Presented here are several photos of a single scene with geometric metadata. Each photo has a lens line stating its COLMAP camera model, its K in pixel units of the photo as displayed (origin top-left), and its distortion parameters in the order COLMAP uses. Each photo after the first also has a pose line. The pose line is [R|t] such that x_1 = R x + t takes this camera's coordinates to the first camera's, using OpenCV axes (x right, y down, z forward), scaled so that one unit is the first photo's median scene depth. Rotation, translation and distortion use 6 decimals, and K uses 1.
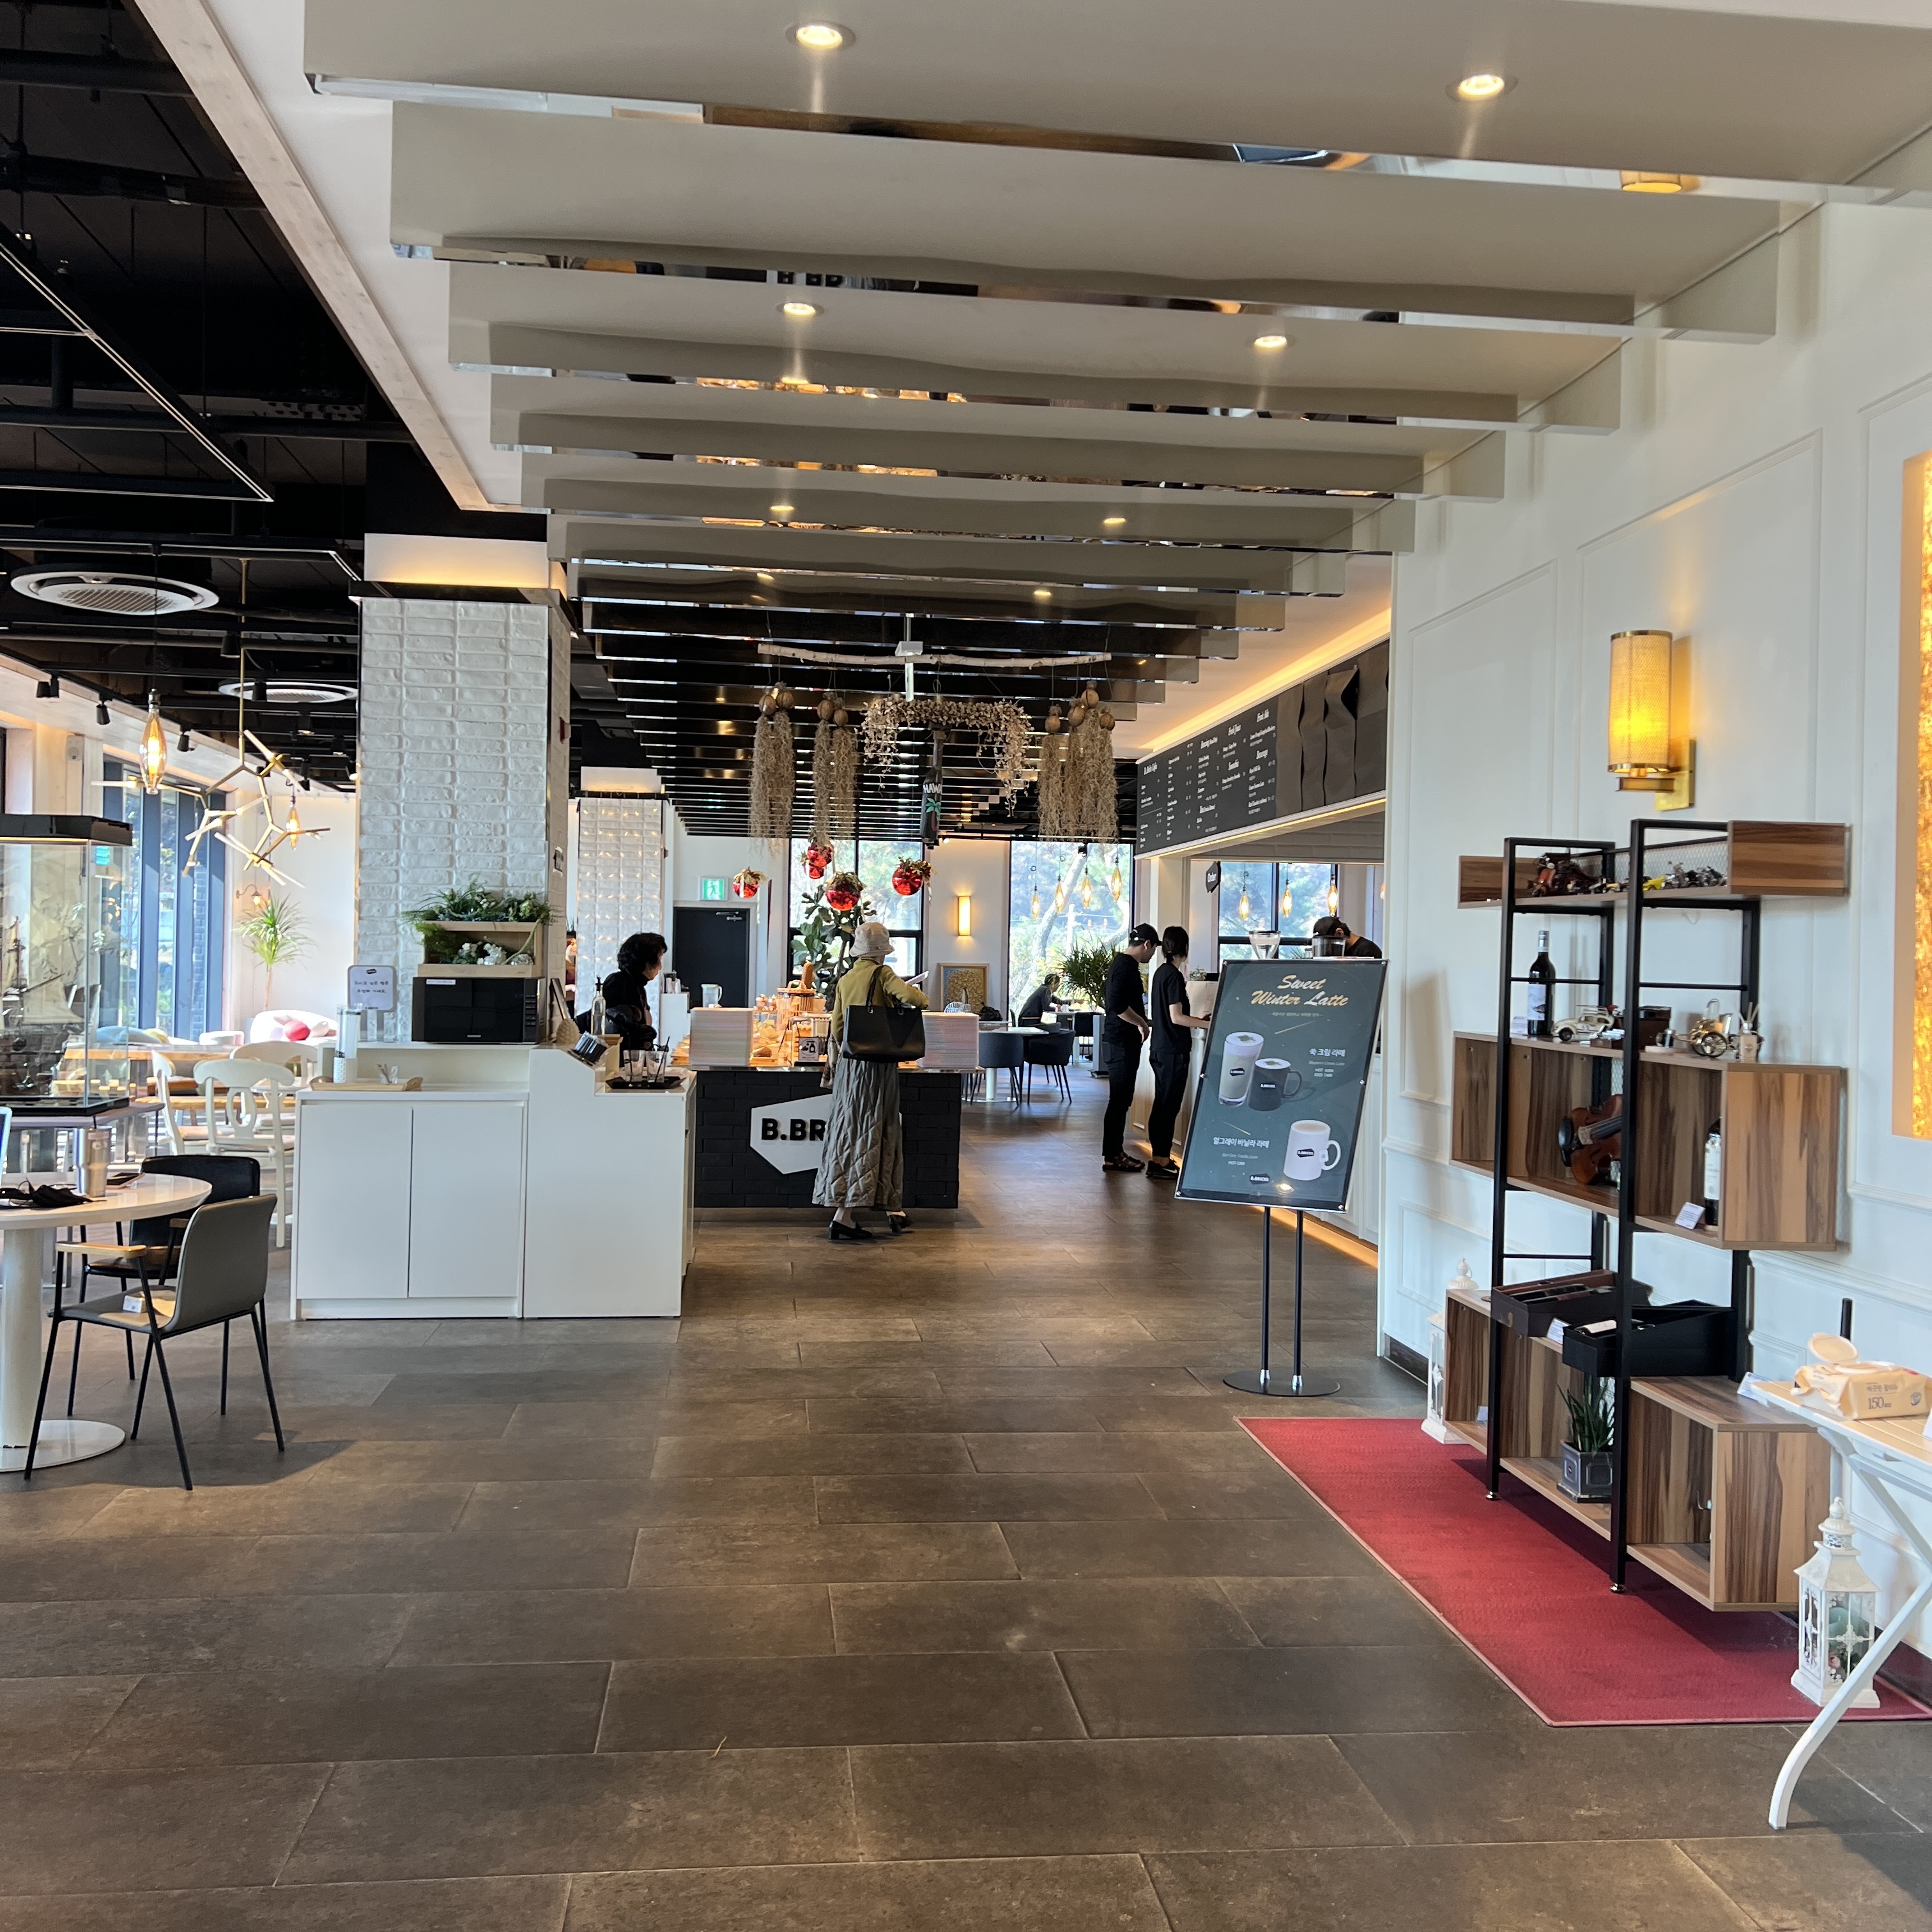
lens RADIAL K [[1942.1, 0, 968.0], [0, 1942.1, 976.5], [0, 0, 1]] dist [0.020592, 0.000000]
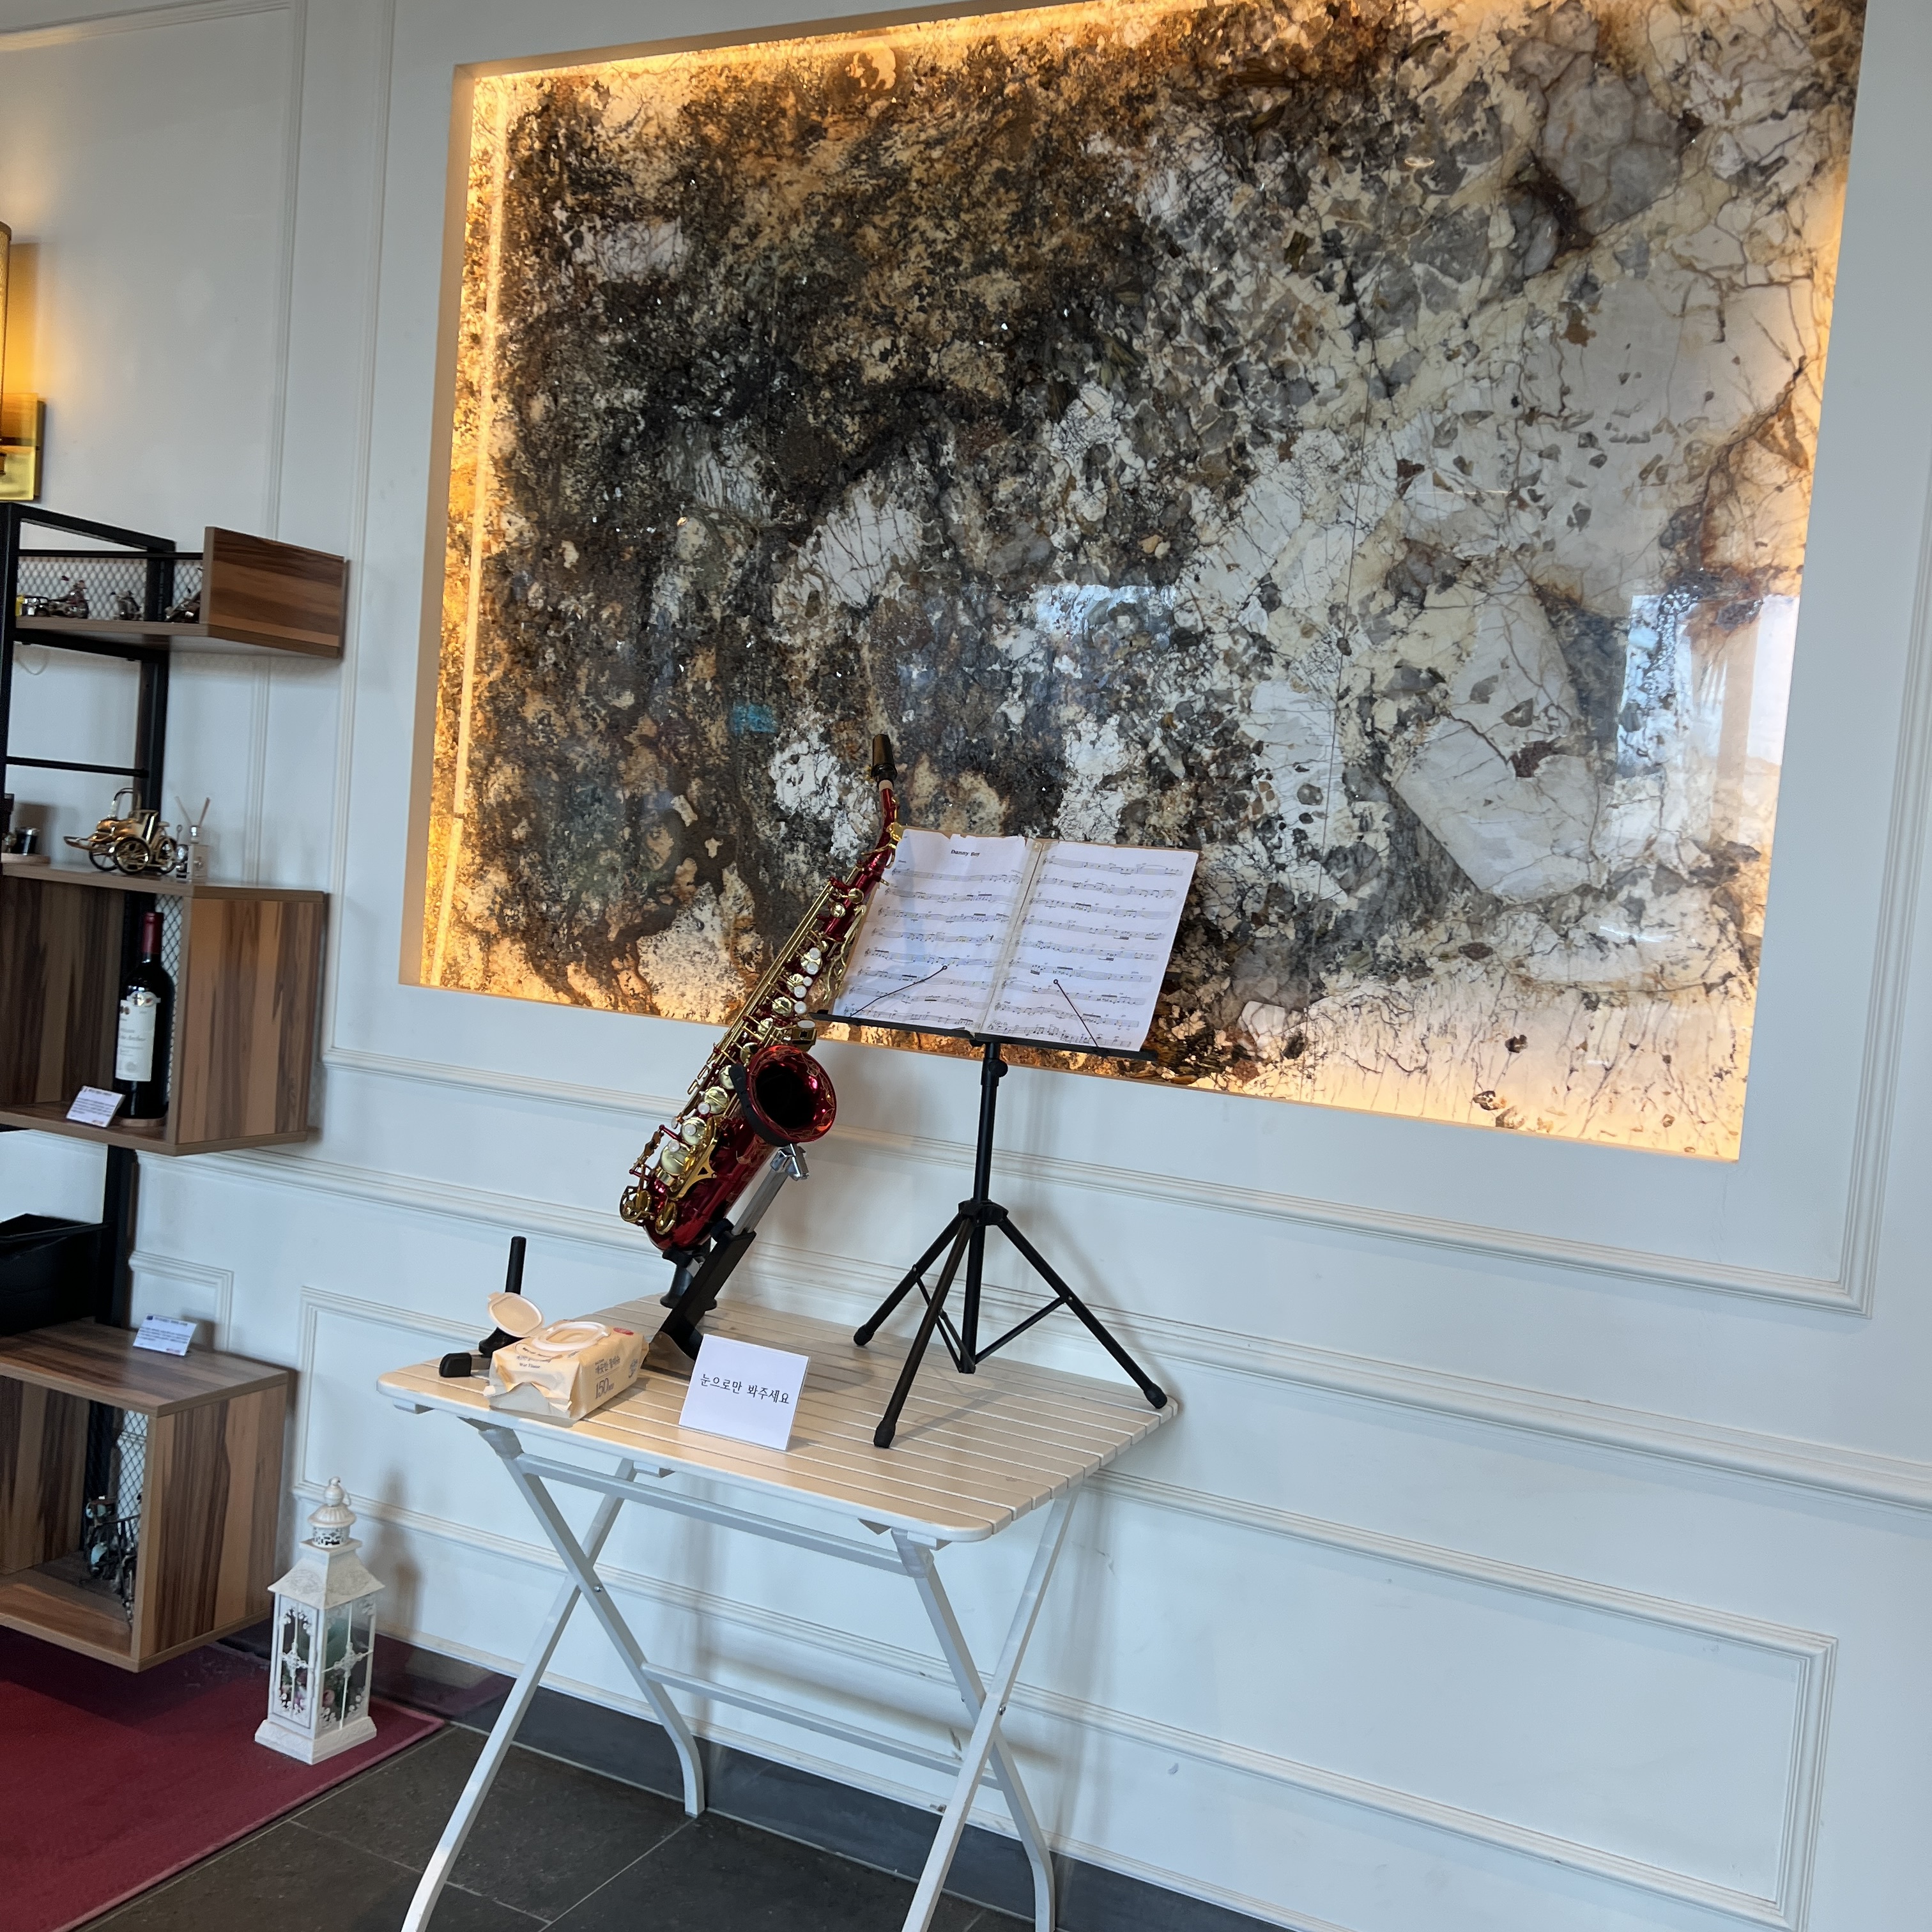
lens RADIAL K [[1942.1, 0, 969.1], [0, 1942.1, 954.3], [0, 0, 1]] dist [0.020592, 0.000000]
pose [[0.534807, -0.023437, 0.844649, -0.039990], [-0.063921, 0.995629, 0.068100, 0.004177], [-0.842553, -0.090412, 0.530971, 0.387288]]
